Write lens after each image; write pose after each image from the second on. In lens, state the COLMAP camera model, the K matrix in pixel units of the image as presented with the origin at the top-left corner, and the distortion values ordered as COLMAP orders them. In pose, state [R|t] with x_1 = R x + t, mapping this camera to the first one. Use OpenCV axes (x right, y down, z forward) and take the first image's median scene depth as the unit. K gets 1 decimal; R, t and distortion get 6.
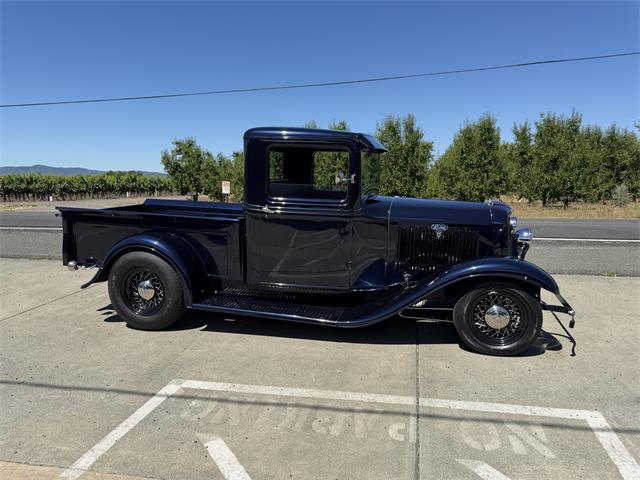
lens RADIAL K [[448.8, 0, 323.5], [0, 448.8, 238.1], [0, 0, 1]] dist [0.066928, -0.085578]
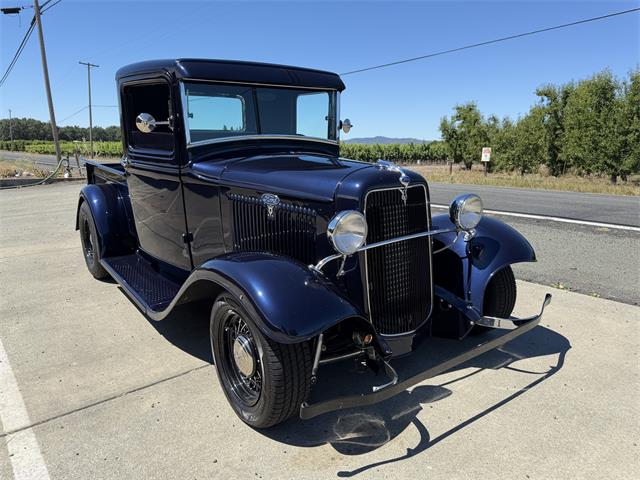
lens RADIAL K [[455.7, 0, 318.9], [0, 455.7, 237.3], [0, 0, 1]] dist [0.026439, -0.041151]
pose [[0.778517, 0.125988, -0.614848, 0.656839], [-0.087292, 0.991859, 0.092712, -0.032349], [0.621523, -0.018507, 0.783177, 0.494007]]
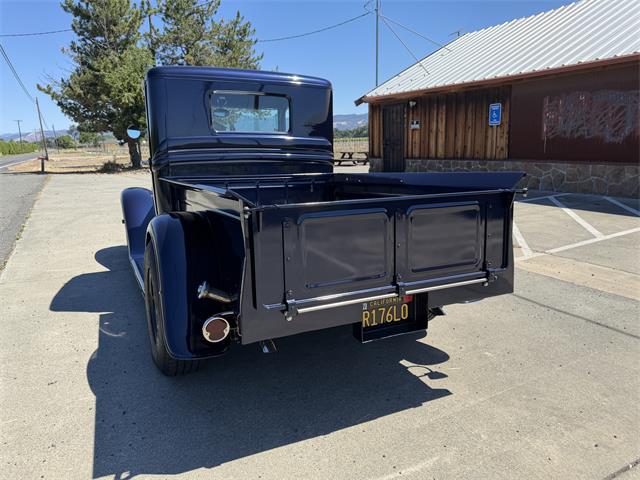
lens RADIAL K [[455.7, 0, 318.9], [0, 455.7, 237.3], [0, 0, 1]] dist [0.026439, -0.041151]
pose [[-0.643650, -0.131459, 0.753945, -0.869828], [0.128364, 0.952637, 0.275689, -0.173366], [-0.754478, 0.274227, -0.596290, 1.561076]]
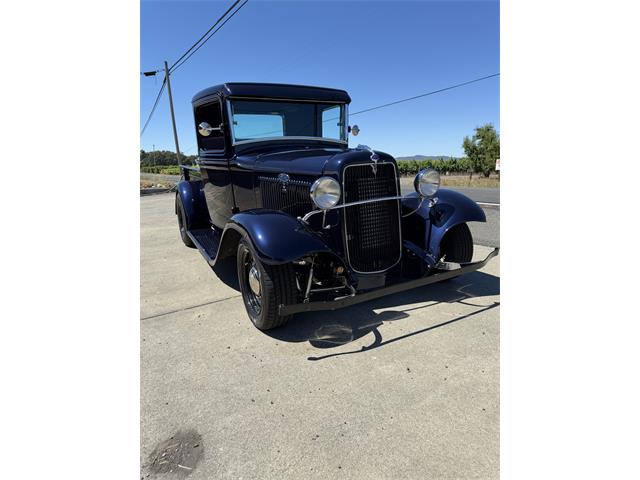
lens RADIAL K [[342.4, 0, 320.0], [0, 342.4, 240.0], [0, 0, 1]] dist [0.001620, -0.000486]
pose [[0.681107, 0.139695, -0.718734, 0.746187], [-0.074284, 0.989749, 0.121975, 0.010972], [0.728406, -0.029688, 0.684502, 0.538505]]
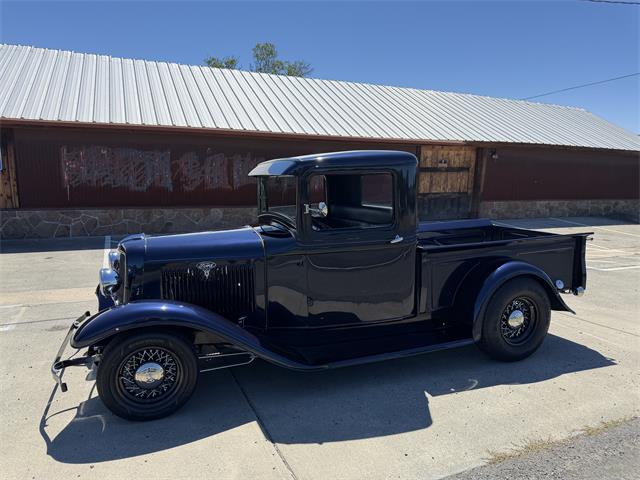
lens RADIAL K [[455.7, 0, 318.9], [0, 455.7, 237.3], [0, 0, 1]] dist [0.026439, -0.041151]
pose [[-0.812023, 0.078356, -0.578341, 0.591466], [-0.085228, 0.964403, 0.250327, -0.319369], [0.577369, 0.252562, -0.776439, 1.843439]]
